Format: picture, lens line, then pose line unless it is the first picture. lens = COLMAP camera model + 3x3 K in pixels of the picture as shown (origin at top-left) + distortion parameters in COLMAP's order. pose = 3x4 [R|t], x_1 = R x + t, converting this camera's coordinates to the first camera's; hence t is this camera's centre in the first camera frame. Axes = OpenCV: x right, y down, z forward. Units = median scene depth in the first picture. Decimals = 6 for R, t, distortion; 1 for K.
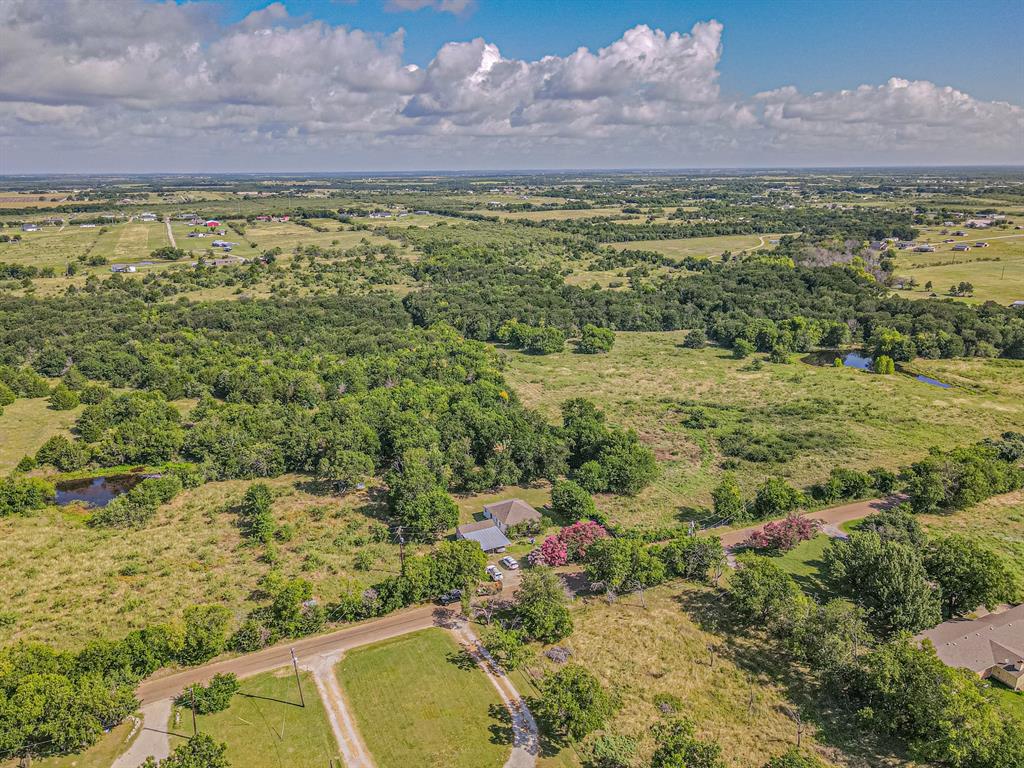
lens RADIAL K [[747.5, 0, 507.3], [0, 747.5, 388.4], [0, 0, 1]] dist [0.012008, 0.011336]
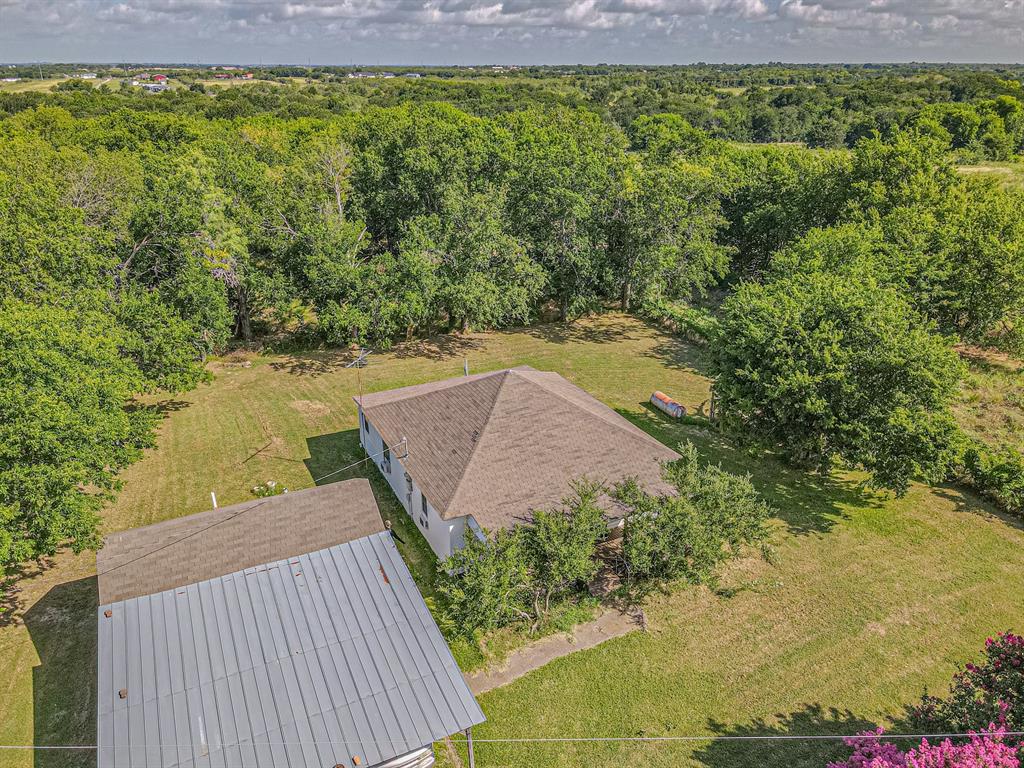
lens RADIAL K [[747.5, 0, 507.3], [0, 747.5, 388.4], [0, 0, 1]] dist [0.012008, 0.011336]
pose [[0.999970, 0.004076, 0.006626, 0.001687], [-0.004789, 0.993769, 0.111353, 0.039235], [-0.006131, -0.111381, 0.993759, 0.240315]]
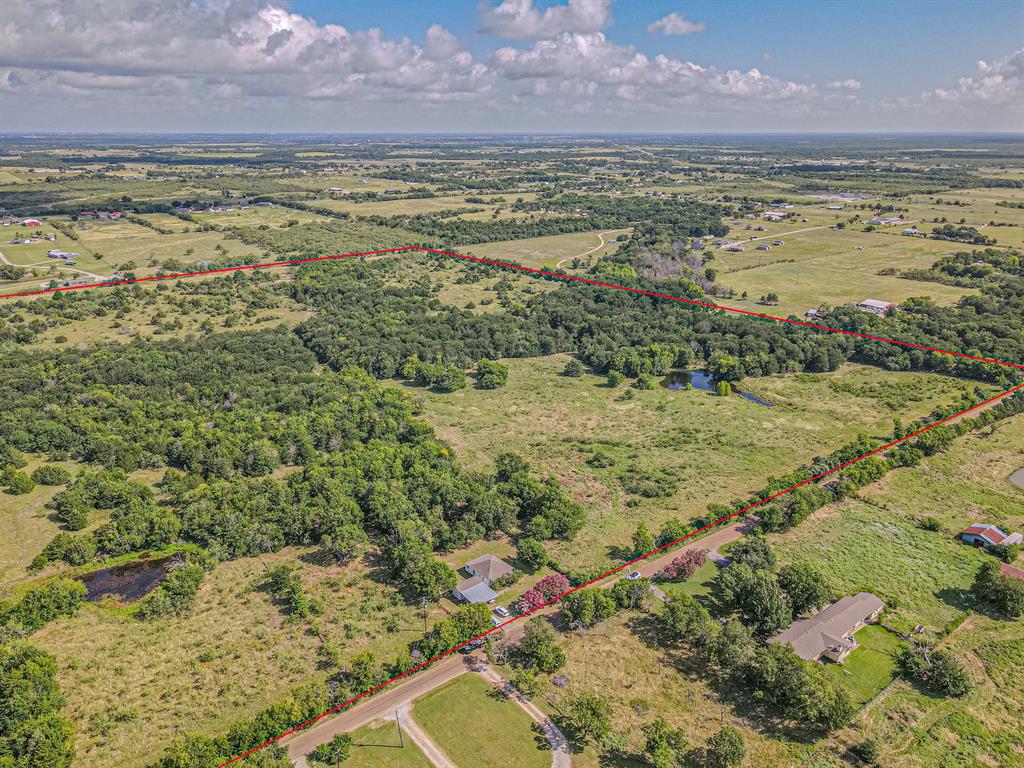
lens RADIAL K [[747.5, 0, 507.3], [0, 747.5, 388.4], [0, 0, 1]] dist [0.012008, 0.011336]
pose [[0.974811, -0.065618, 0.213163, -0.065401], [0.055807, 0.997101, 0.051726, -0.062813], [-0.215939, -0.038527, 0.975646, -0.081186]]
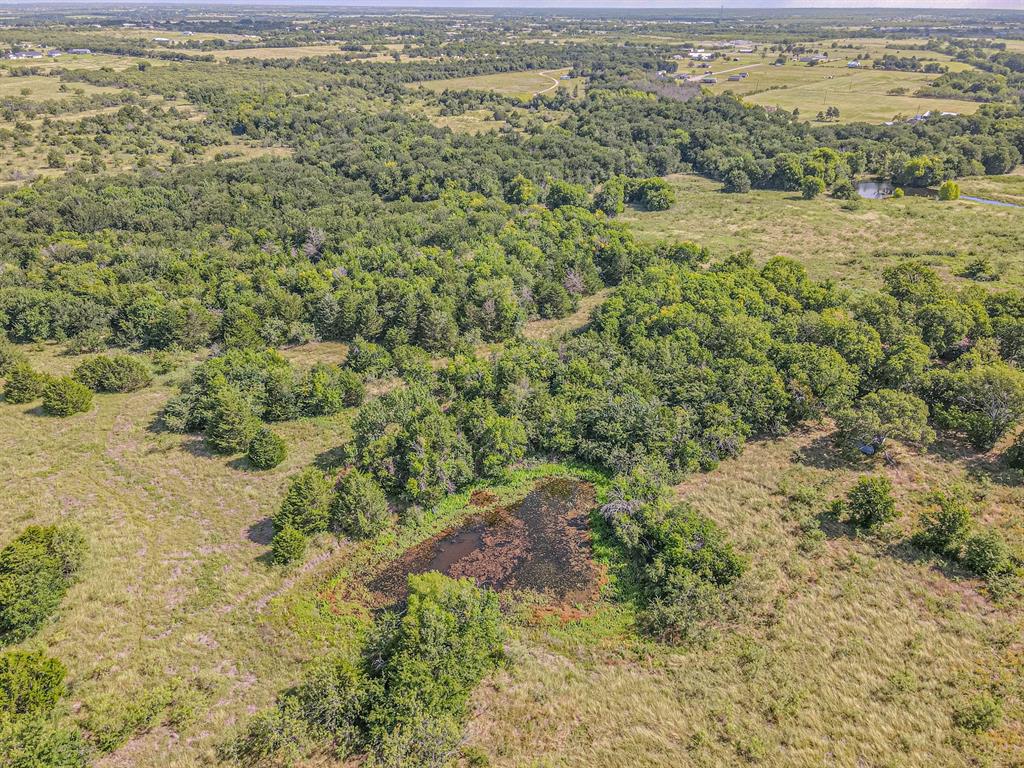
lens RADIAL K [[743.6, 0, 509.0], [0, 743.6, 385.4], [0, 0, 1]] dist [0.053102, -0.044667]
pose [[0.890885, -0.194086, 0.410675, -0.245998], [0.116786, 0.971594, 0.205832, -0.028870], [-0.438958, -0.135412, 0.888245, 0.188357]]
